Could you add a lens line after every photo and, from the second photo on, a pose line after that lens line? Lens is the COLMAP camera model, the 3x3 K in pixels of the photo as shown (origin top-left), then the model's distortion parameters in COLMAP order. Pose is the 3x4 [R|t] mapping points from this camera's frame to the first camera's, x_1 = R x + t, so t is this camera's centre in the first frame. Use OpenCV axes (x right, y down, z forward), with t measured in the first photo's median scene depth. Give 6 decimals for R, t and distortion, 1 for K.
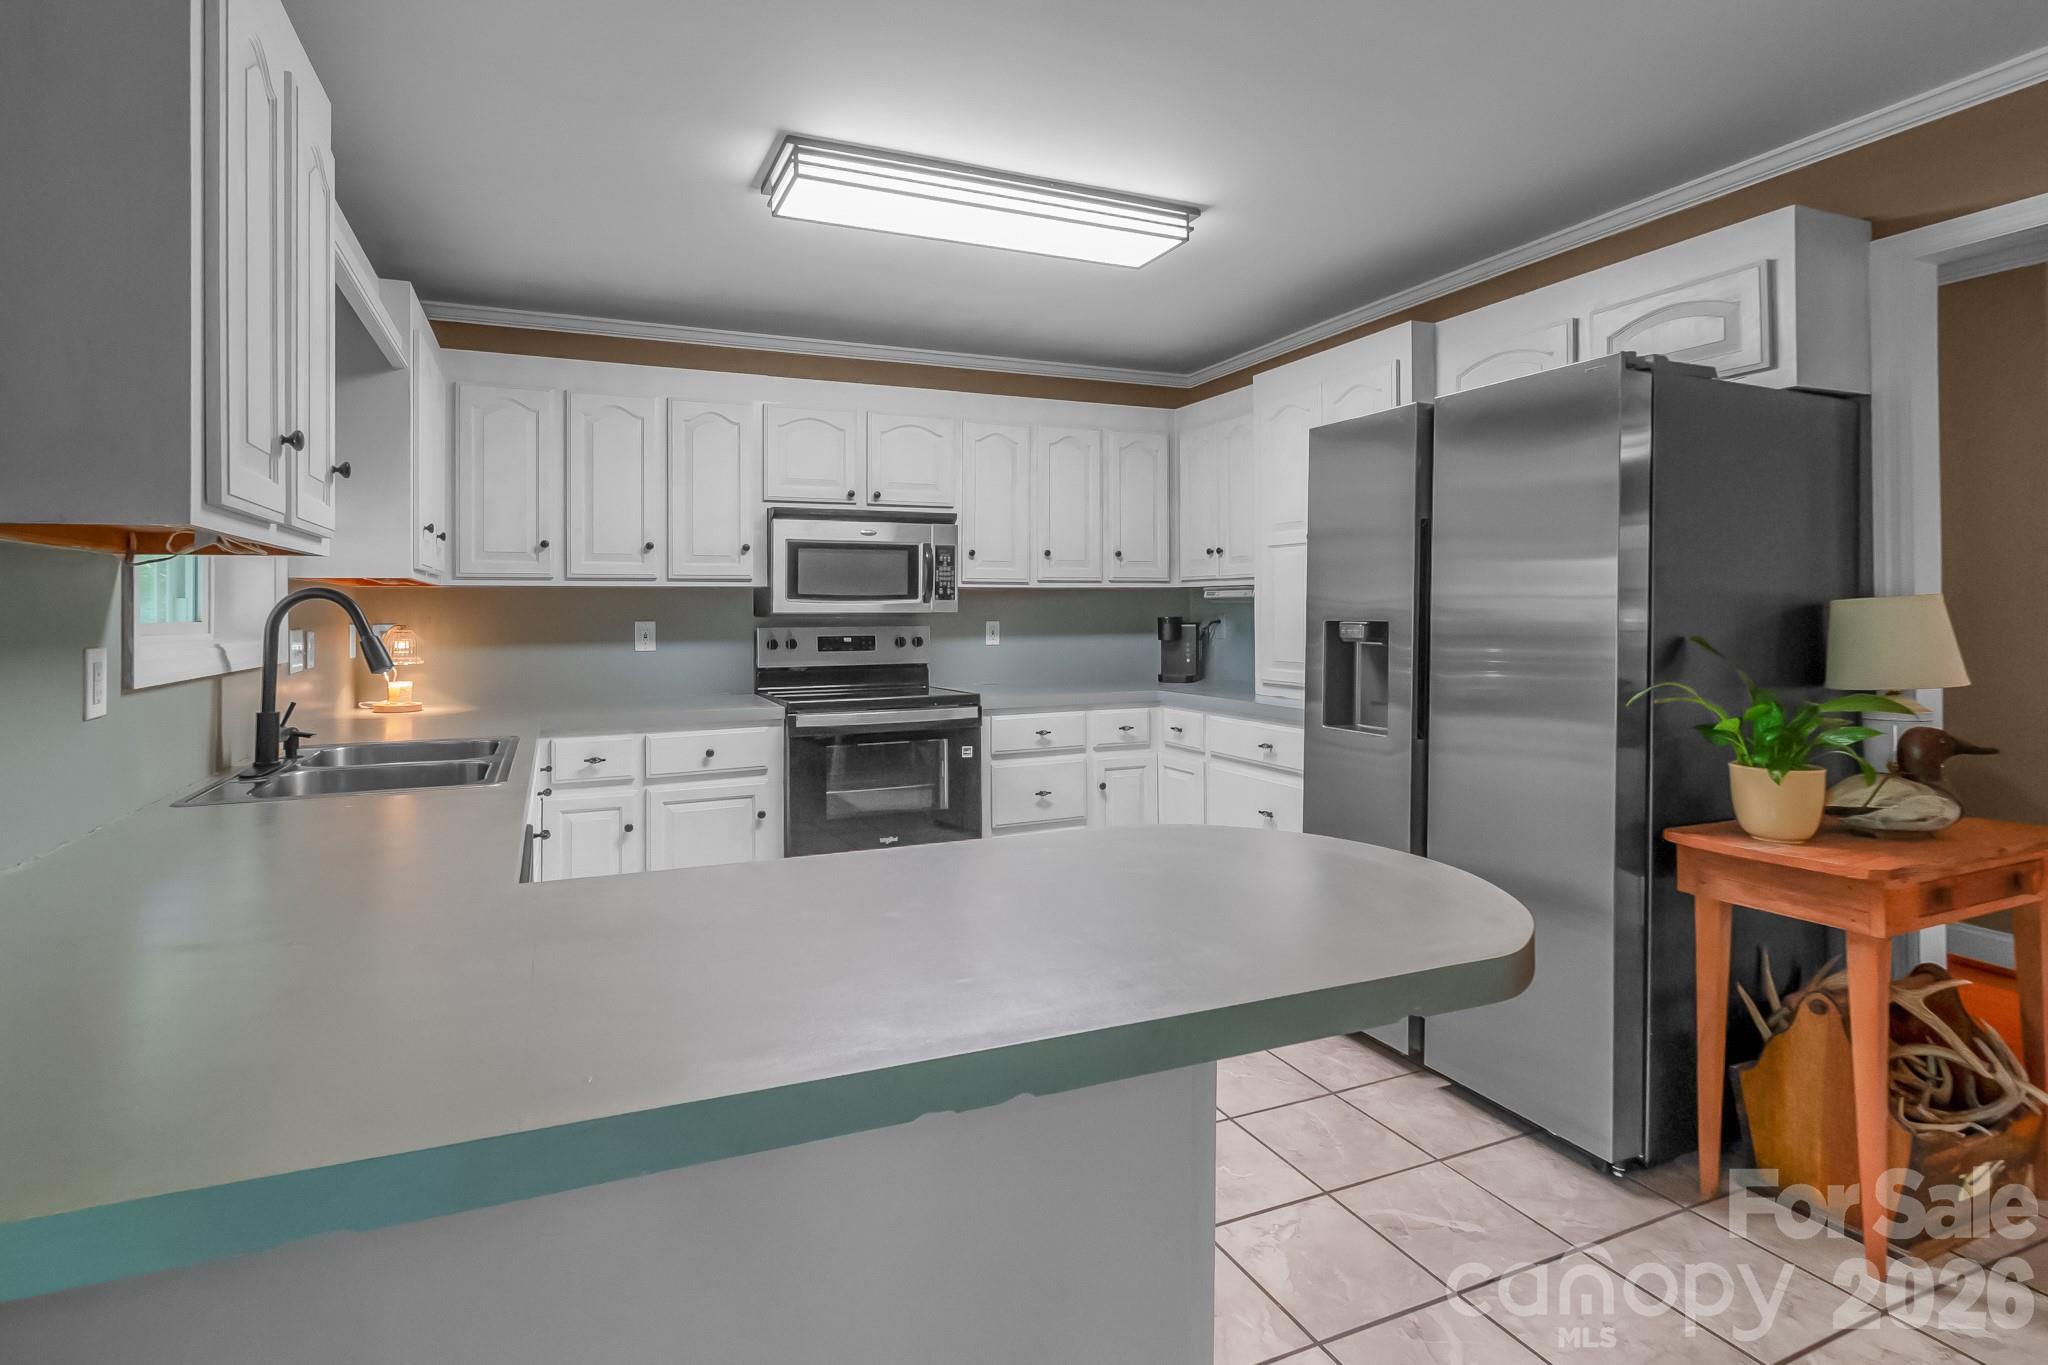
lens RADIAL K [[941.6, 0, 910.0], [0, 941.6, 686.8], [0, 0, 1]] dist [-0.000424, -0.000635]
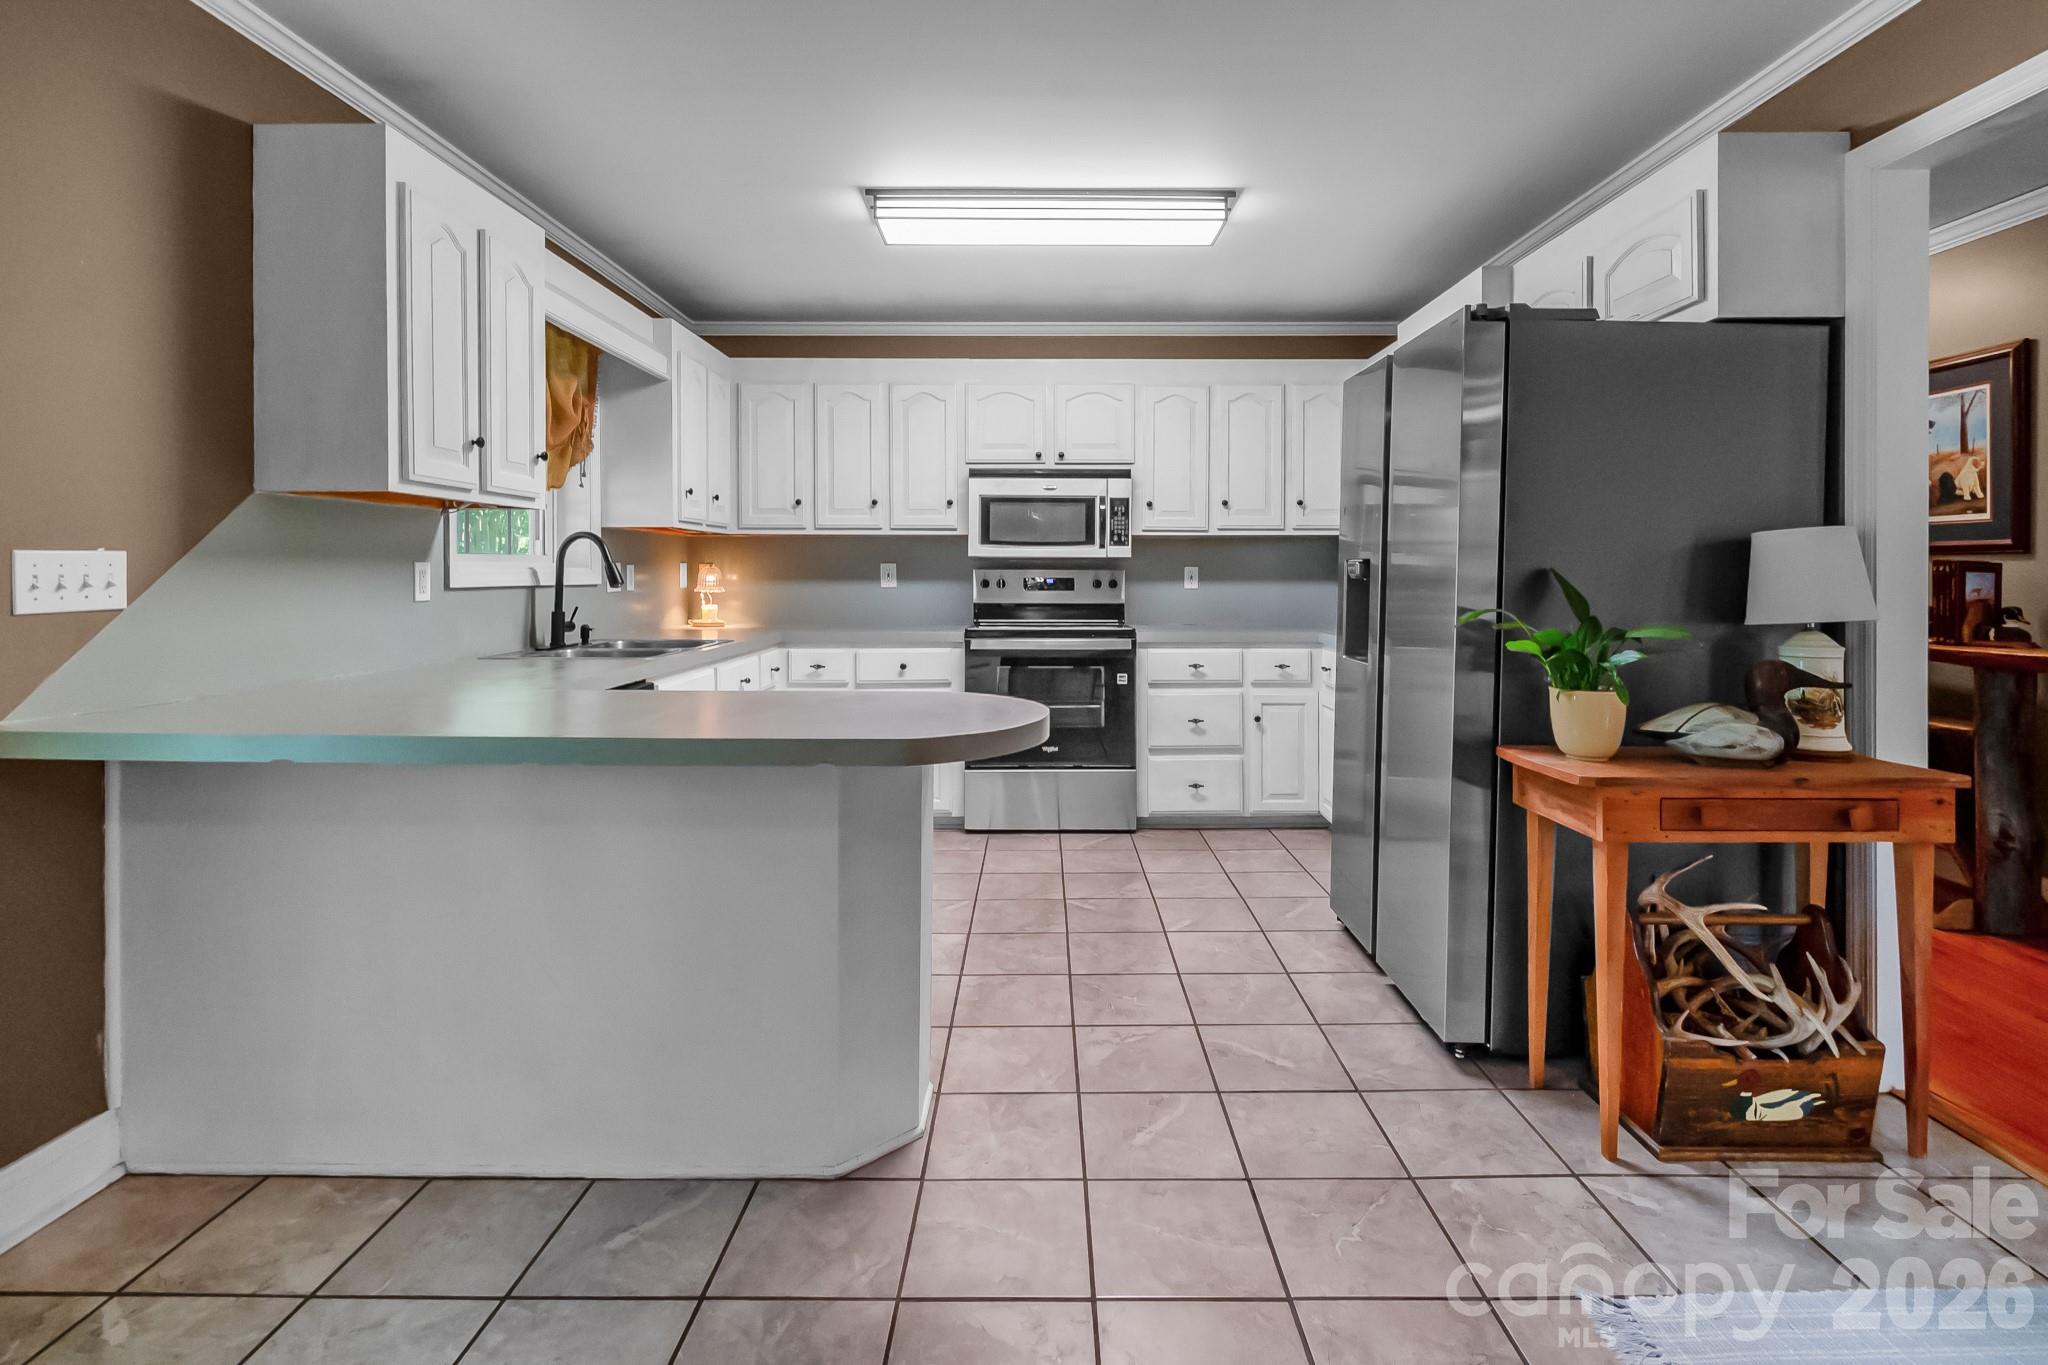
lens RADIAL K [[946.6, 0, 1024.0], [0, 946.6, 682.5], [0, 0, 1]] dist [0.000007, -0.000456]
pose [[0.932618, 0.050921, -0.357254, 0.366043], [-0.037678, 0.998324, 0.043936, 0.027968], [0.358892, -0.027515, 0.932973, -0.118349]]
